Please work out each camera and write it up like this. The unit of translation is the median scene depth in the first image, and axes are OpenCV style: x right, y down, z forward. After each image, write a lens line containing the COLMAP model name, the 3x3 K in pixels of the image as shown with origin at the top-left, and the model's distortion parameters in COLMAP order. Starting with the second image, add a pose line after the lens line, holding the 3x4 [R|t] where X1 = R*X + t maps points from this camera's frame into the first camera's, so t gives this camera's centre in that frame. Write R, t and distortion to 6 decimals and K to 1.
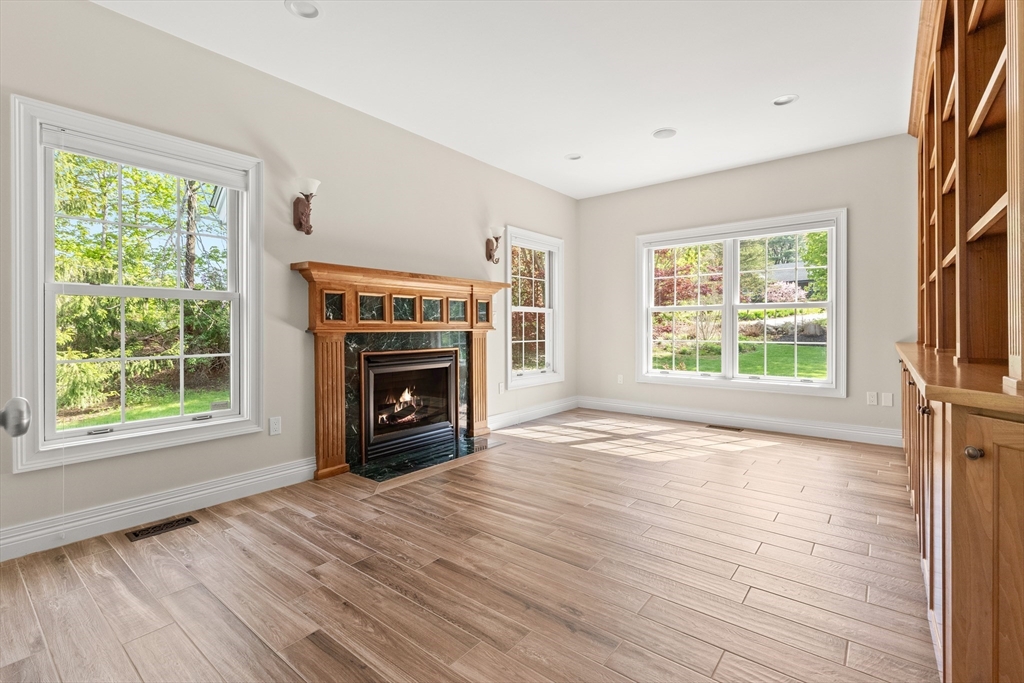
lens RADIAL K [[463.3, 0, 510.8], [0, 463.3, 333.0], [0, 0, 1]] dist [0.003275, 0.000574]
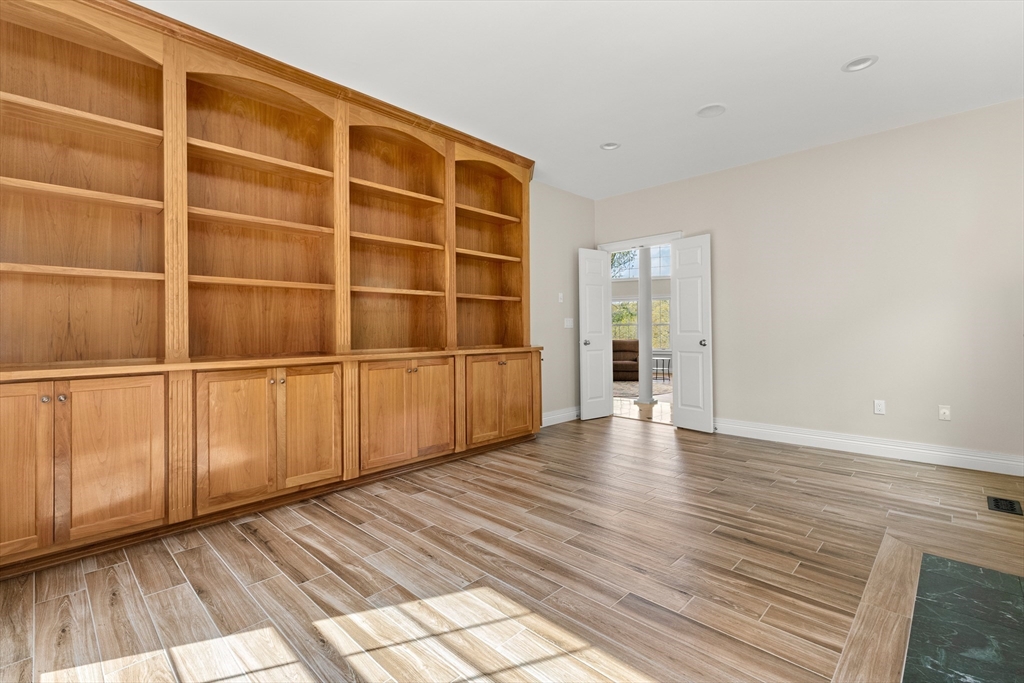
lens RADIAL K [[463.3, 0, 516.2], [0, 463.3, 335.7], [0, 0, 1]] dist [0.003275, 0.000574]
pose [[-0.994844, 0.016265, 0.100108, 0.300719], [0.017033, 0.999832, 0.006829, -0.025244], [-0.099980, 0.008499, -0.994953, 2.079732]]
